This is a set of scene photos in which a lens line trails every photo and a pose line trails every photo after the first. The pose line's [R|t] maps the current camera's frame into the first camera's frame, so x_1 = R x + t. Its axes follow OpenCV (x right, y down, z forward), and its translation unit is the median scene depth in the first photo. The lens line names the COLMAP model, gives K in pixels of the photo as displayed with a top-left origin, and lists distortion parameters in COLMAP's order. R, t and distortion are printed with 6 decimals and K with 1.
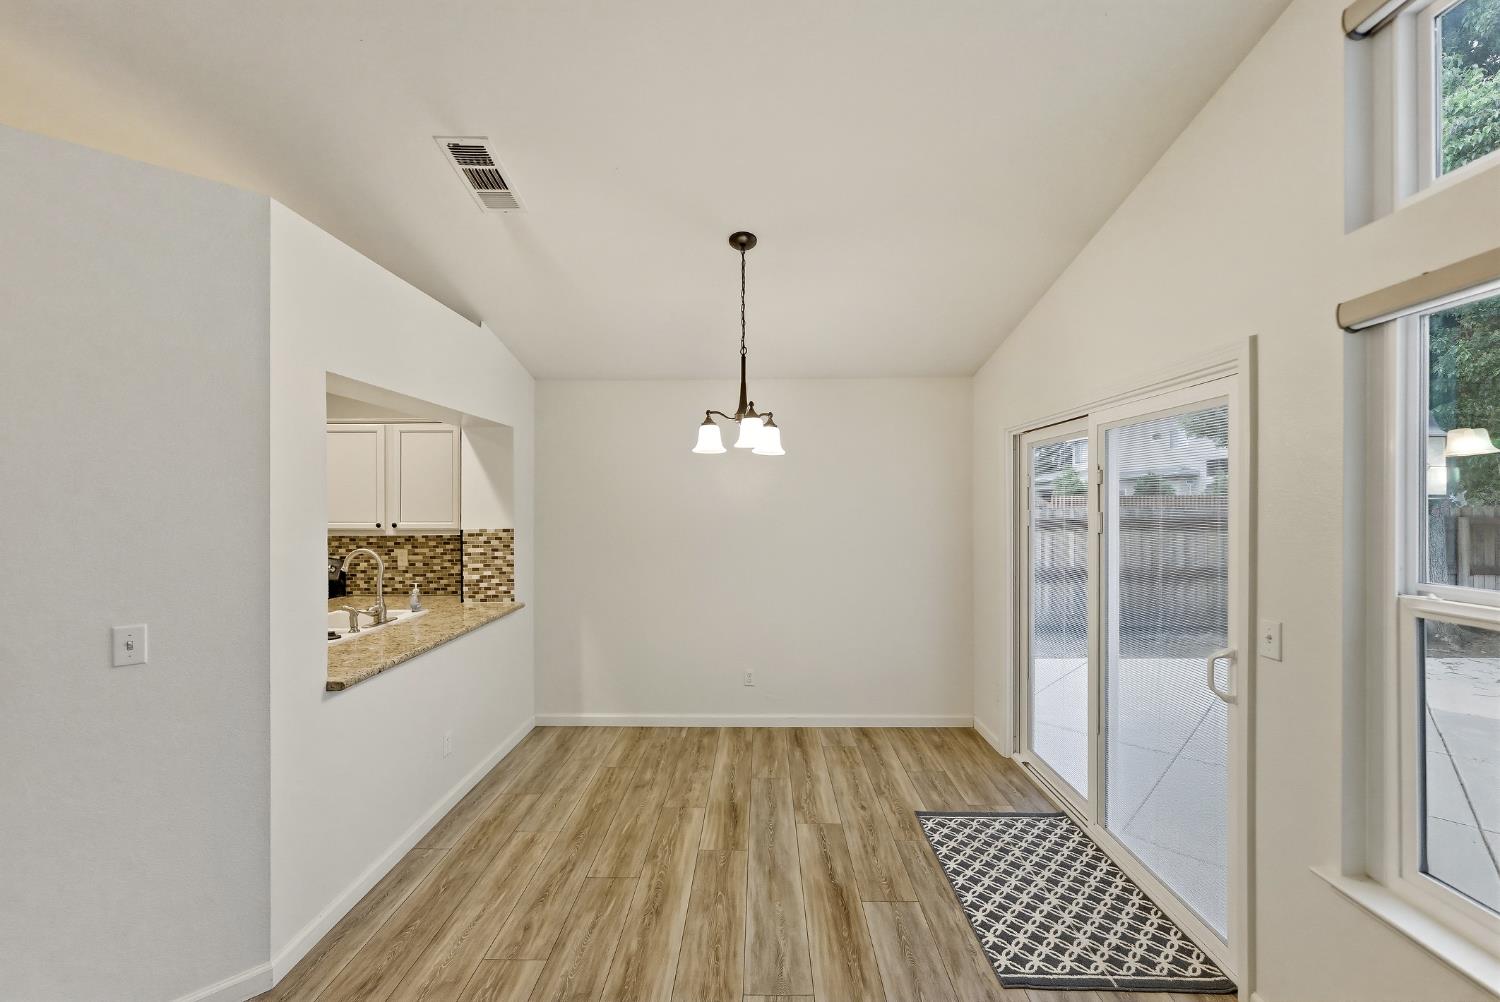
lens RADIAL K [[610.3, 0, 752.9], [0, 610.3, 500.4], [0, 0, 1]] dist [0.002879, 0.000982]
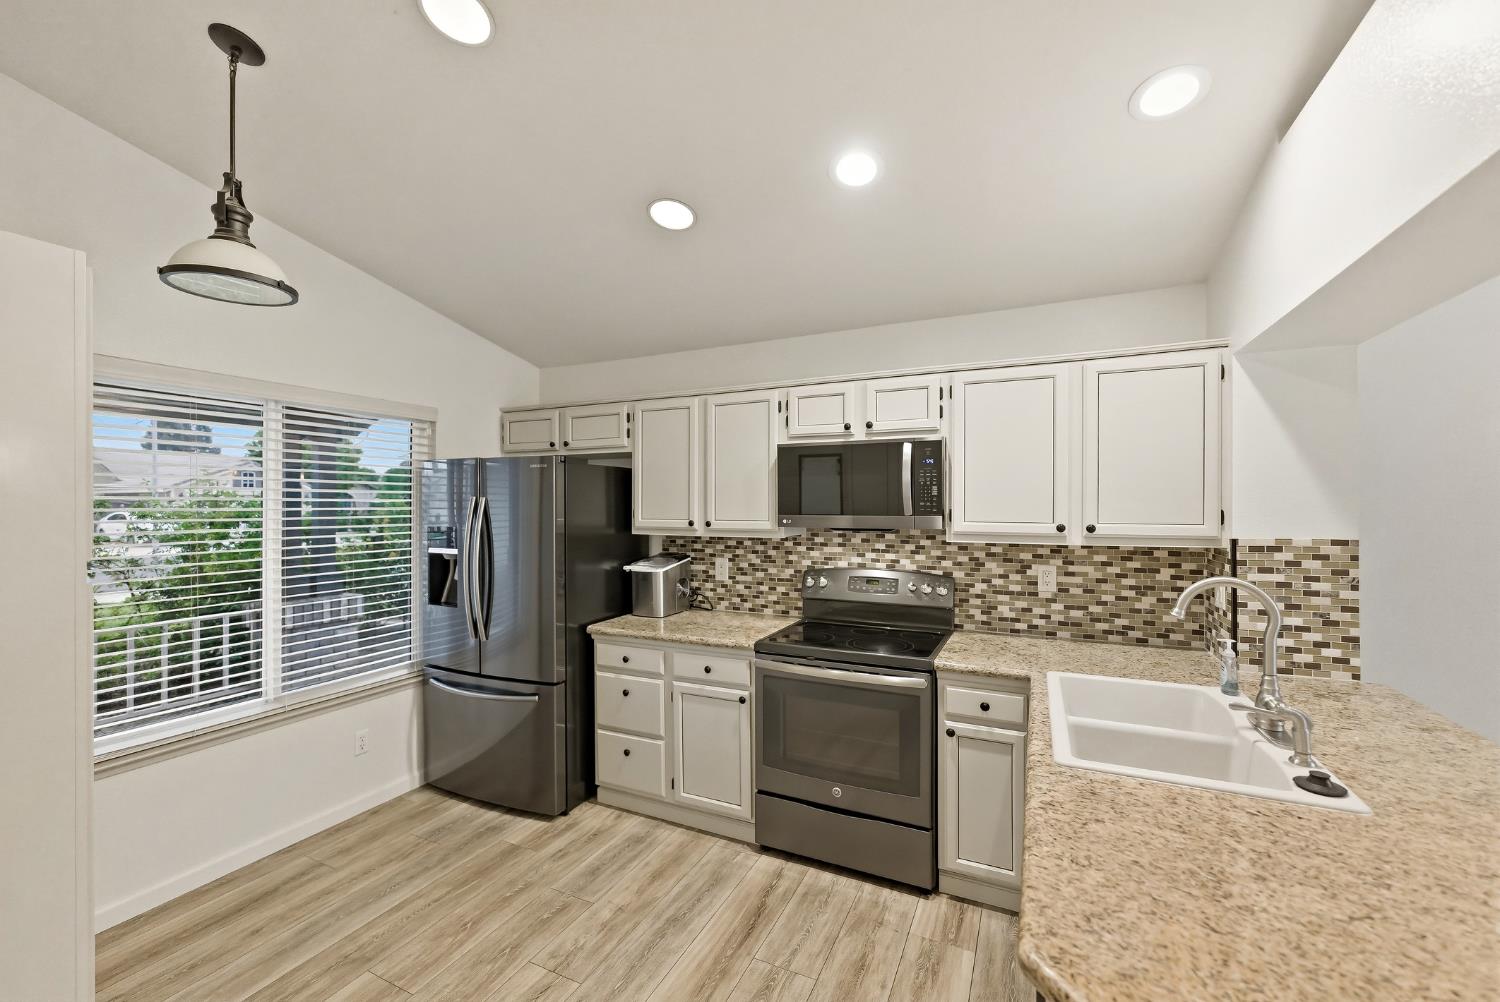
lens RADIAL K [[610.3, 0, 748.9], [0, 610.3, 504.9], [0, 0, 1]] dist [0.002879, 0.000982]
pose [[0.915011, 0.004259, -0.403407, -0.601132], [-0.003145, 0.999989, 0.003424, 0.015247], [0.403417, -0.001864, 0.915014, 0.288215]]
